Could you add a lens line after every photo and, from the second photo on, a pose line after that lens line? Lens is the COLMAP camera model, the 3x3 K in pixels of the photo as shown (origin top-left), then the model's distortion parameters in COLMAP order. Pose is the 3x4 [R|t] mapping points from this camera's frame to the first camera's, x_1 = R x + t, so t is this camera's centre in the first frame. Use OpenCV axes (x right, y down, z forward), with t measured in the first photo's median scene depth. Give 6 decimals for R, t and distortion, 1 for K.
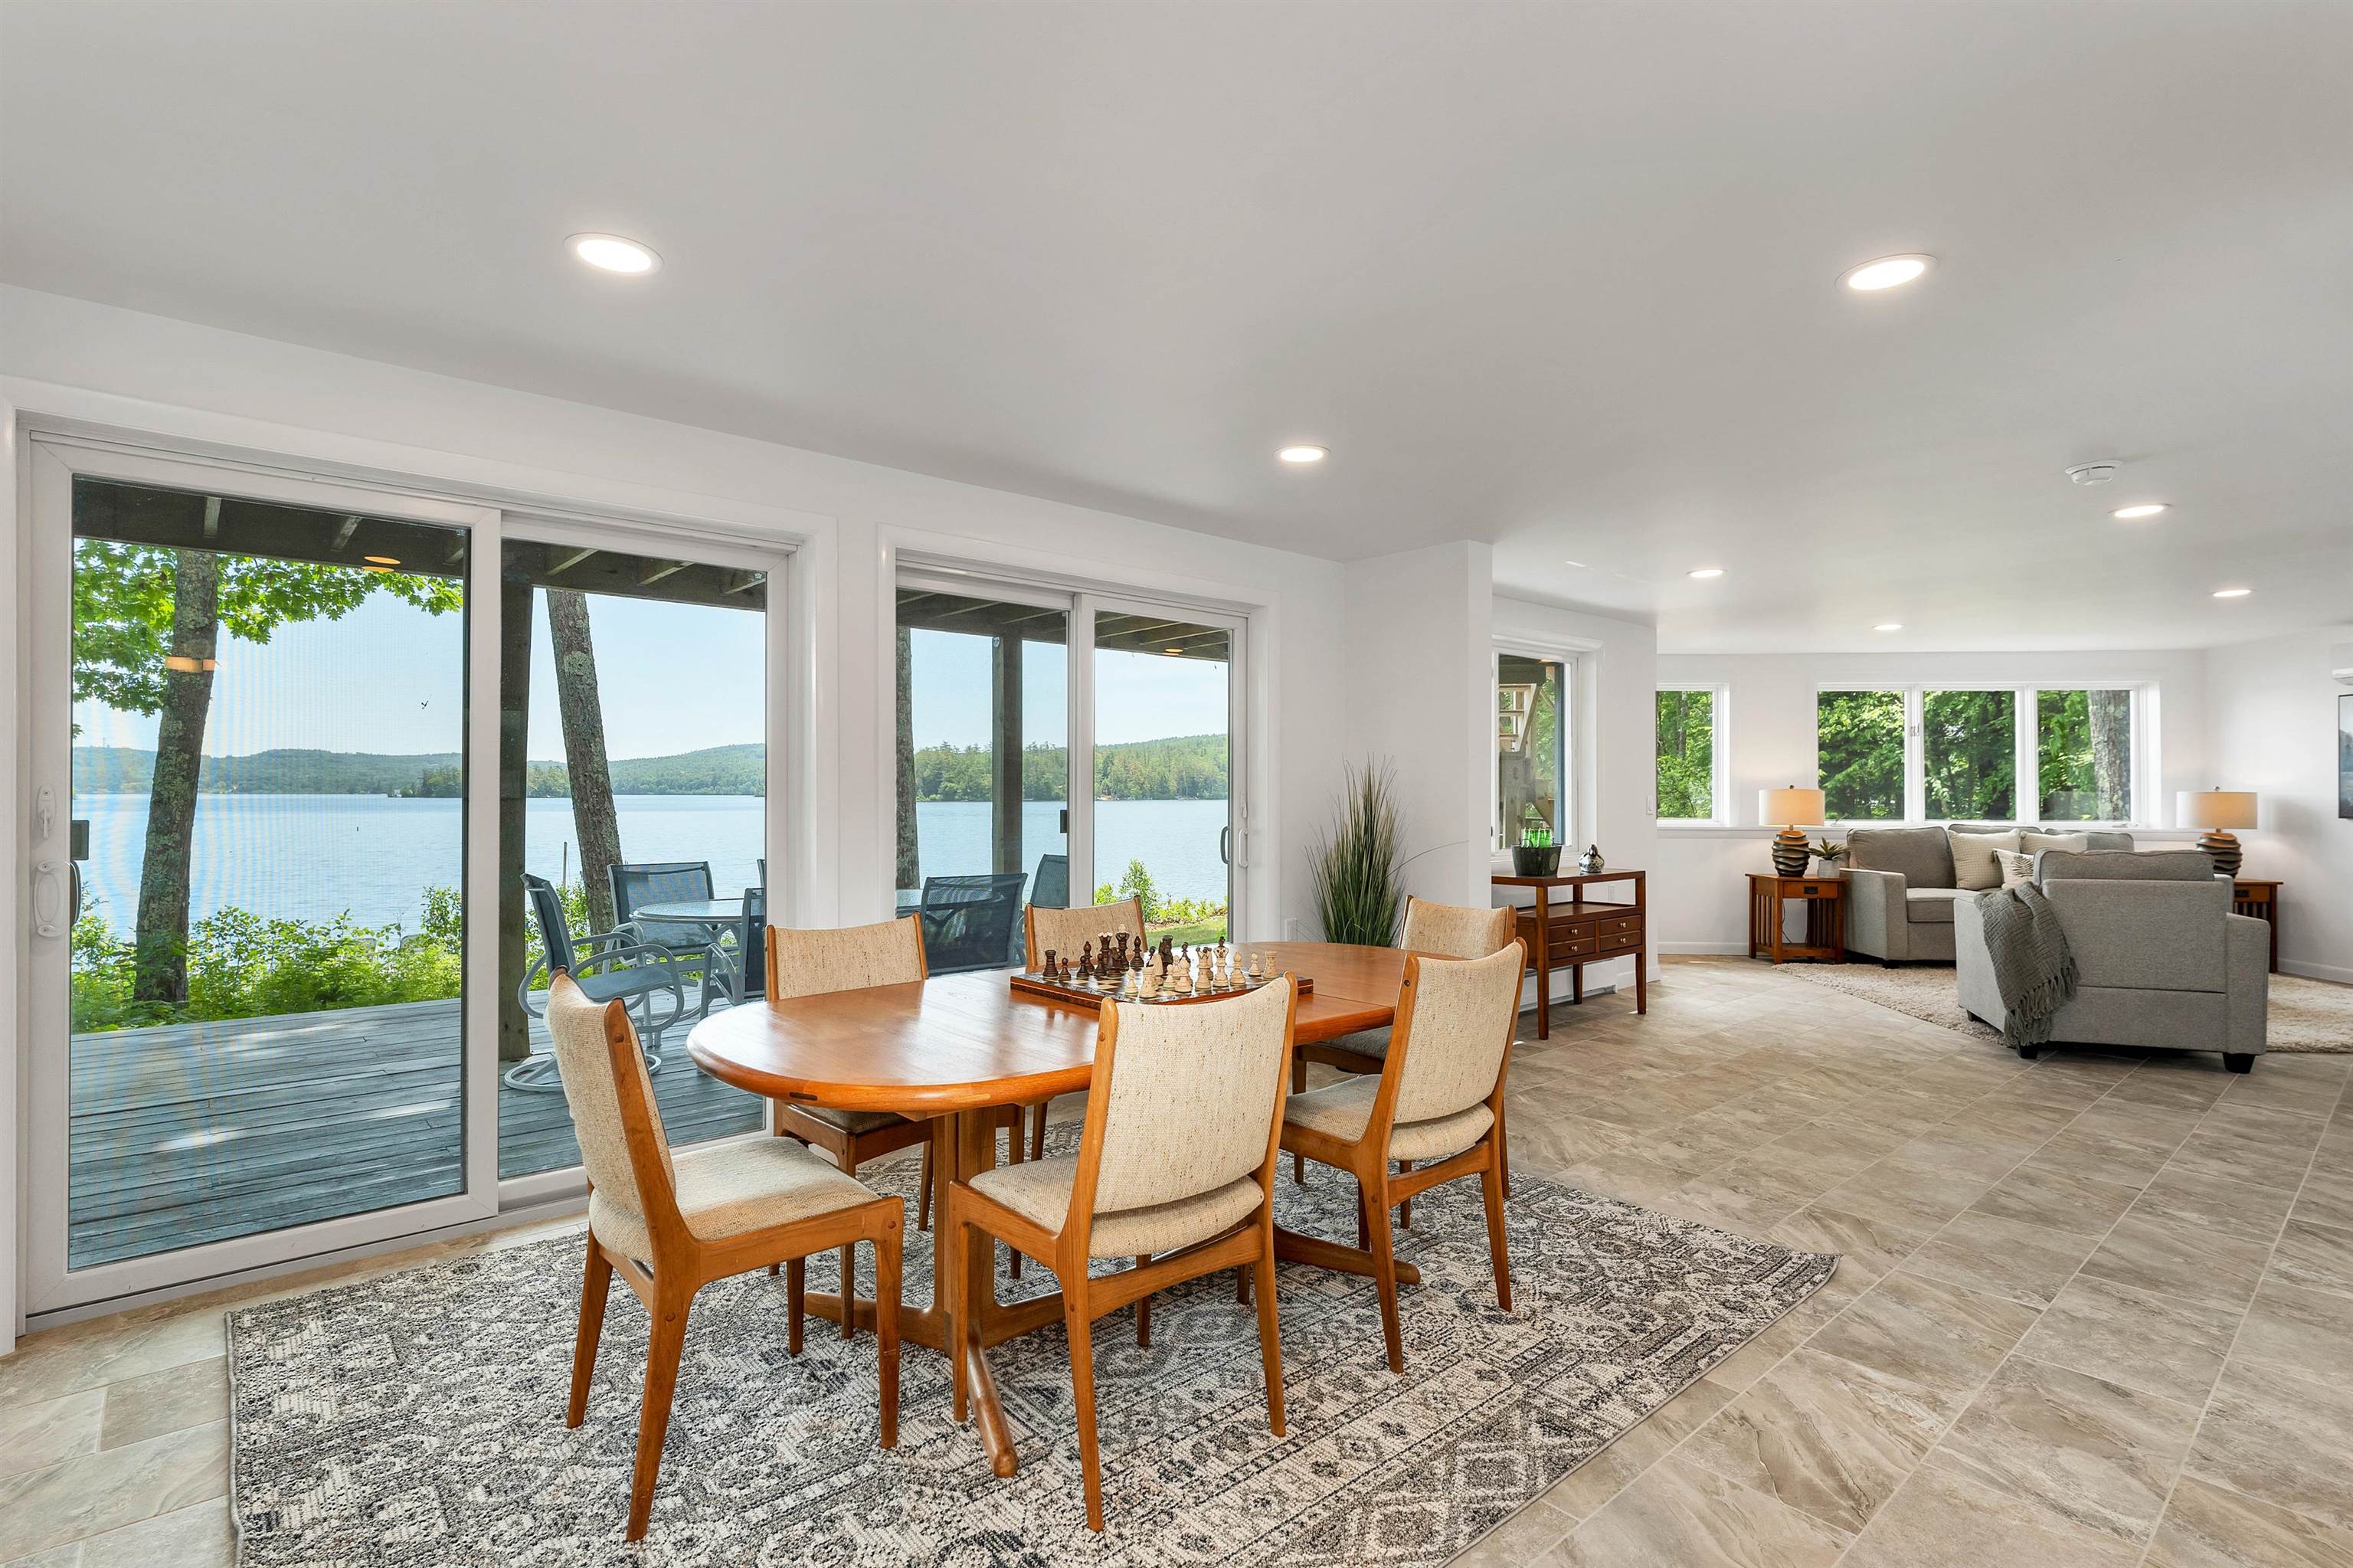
lens RADIAL K [[1089.4, 0, 1169.1], [0, 1089.4, 793.6], [0, 0, 1]] dist [0.000002, -0.000081]
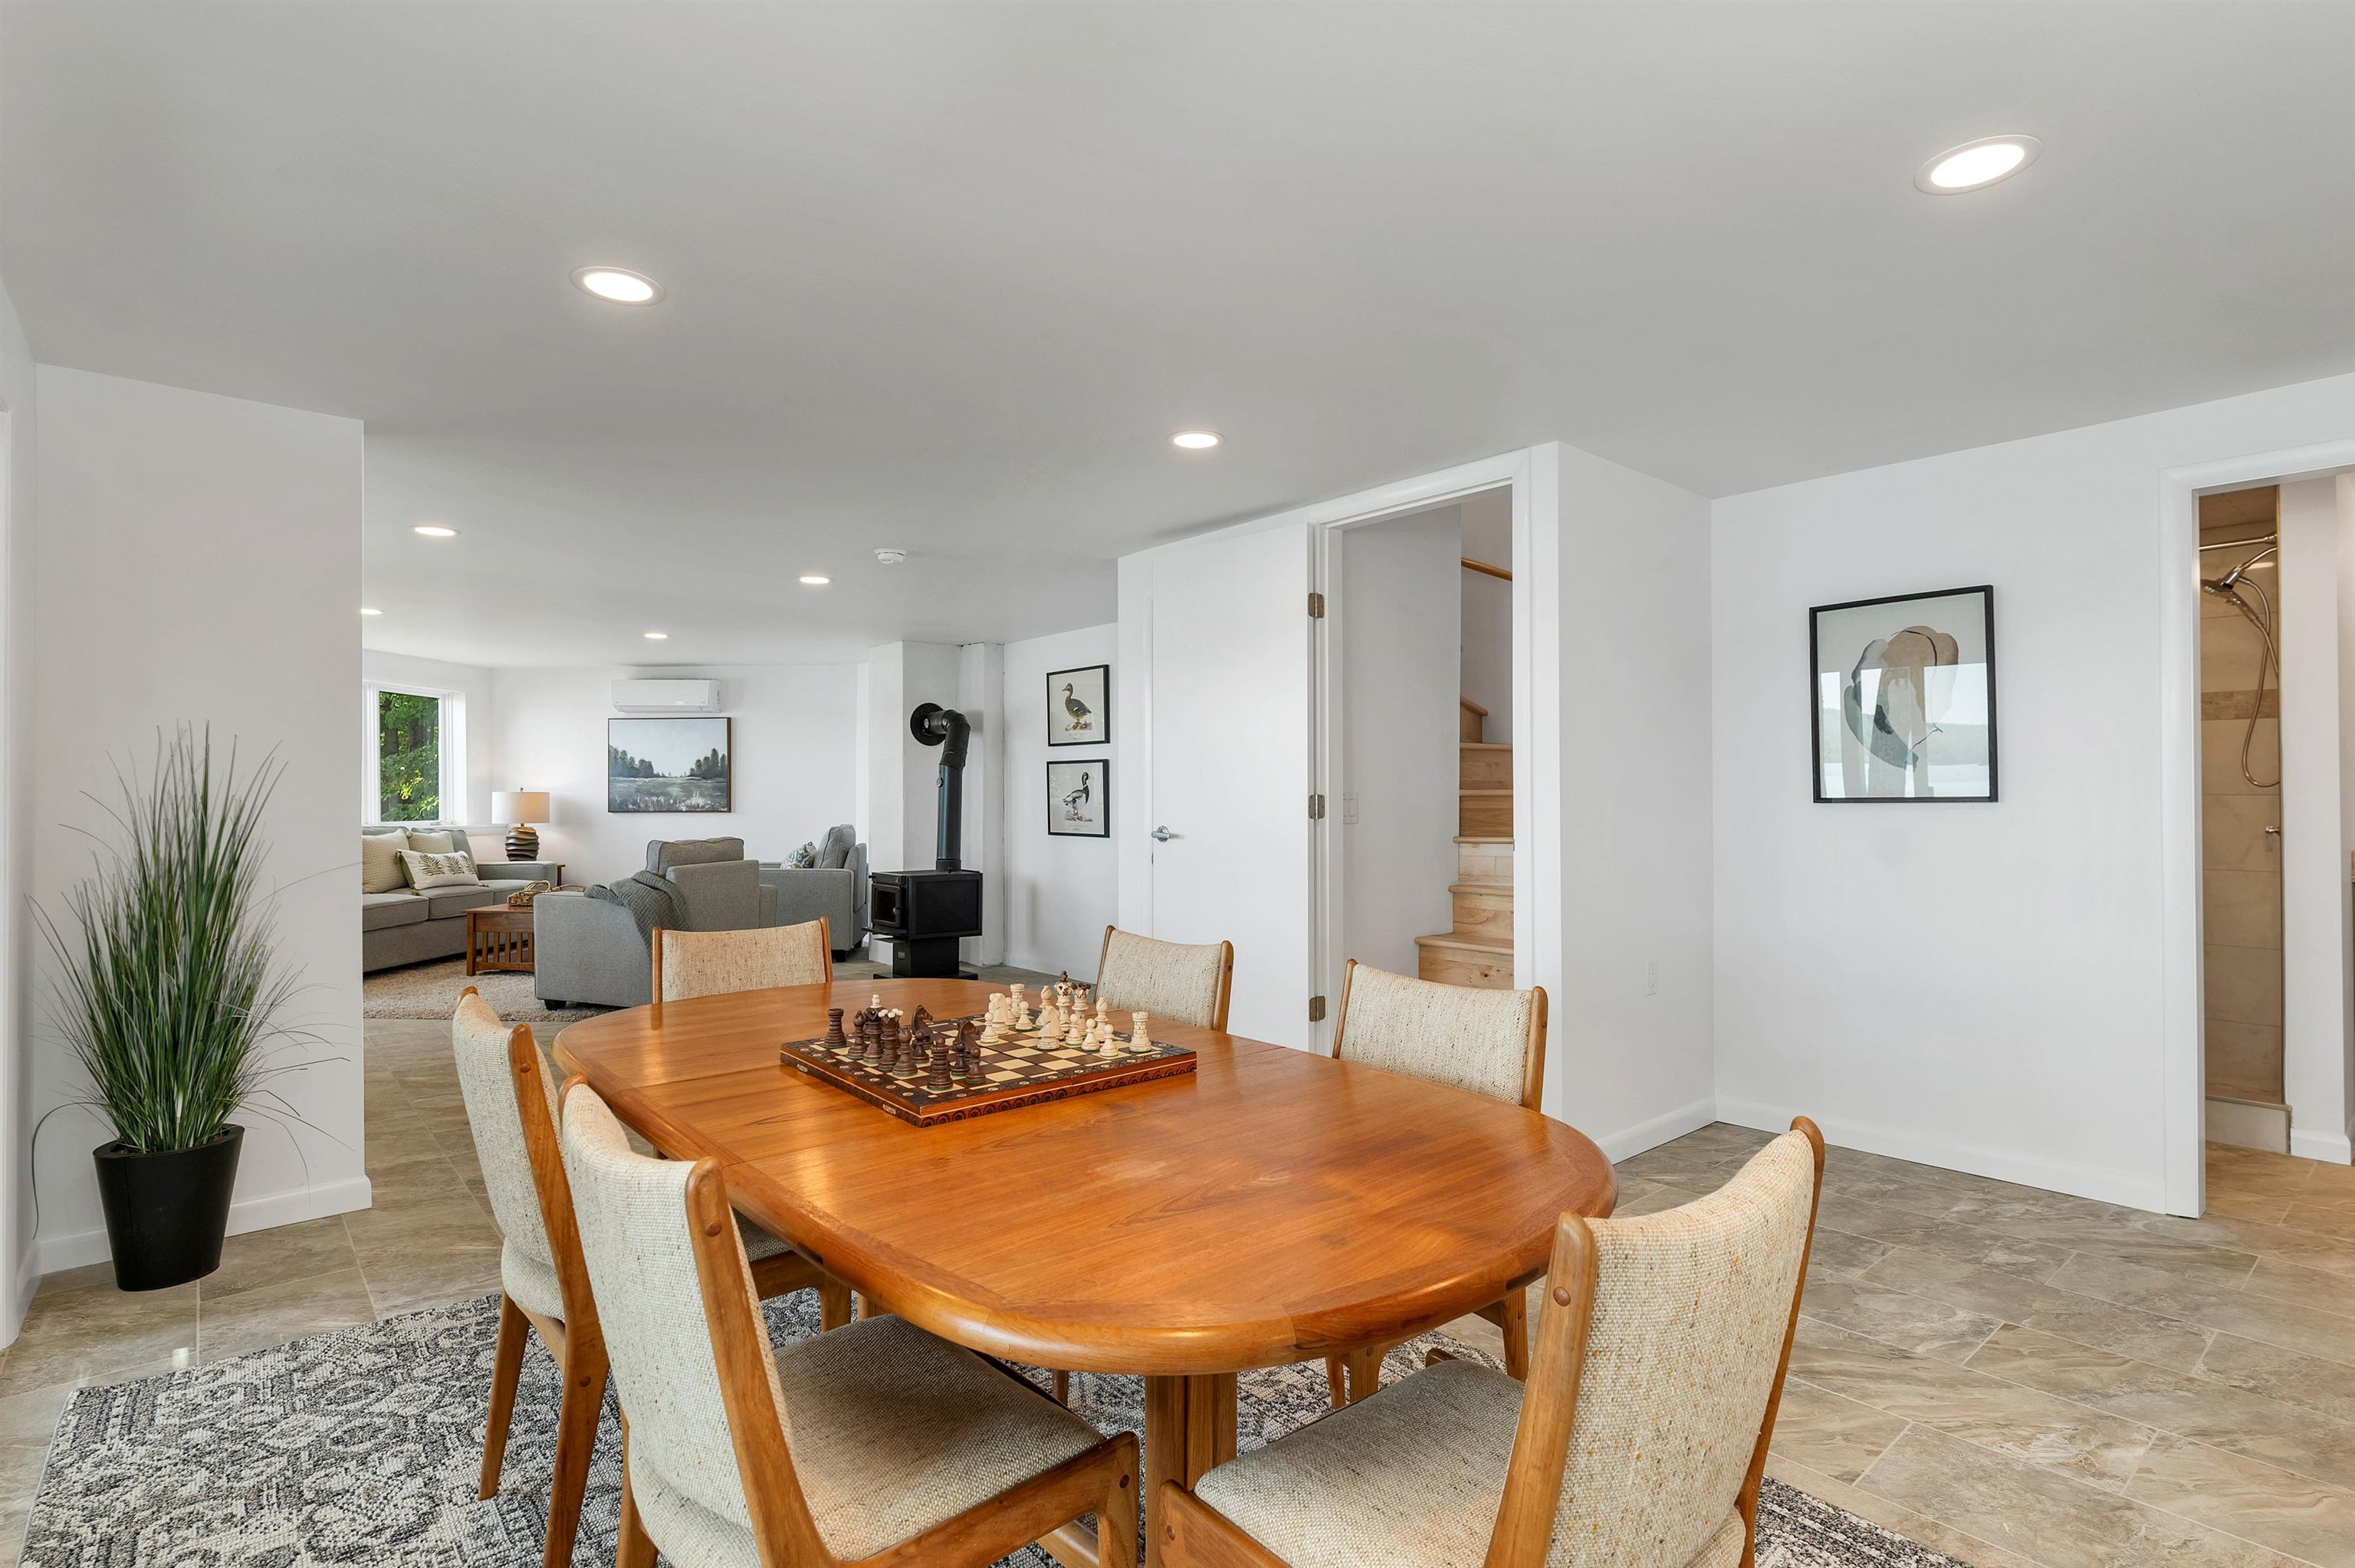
lens RADIAL K [[1127.8, 0, 1181.5], [0, 1127.8, 792.2], [0, 0, 1]] dist [-0.002234, -0.000264]
pose [[-0.006488, 0.004511, 0.999969, -0.254978], [0.000483, 0.999990, -0.004508, 0.003922], [-0.999979, 0.000453, -0.006490, 0.293783]]
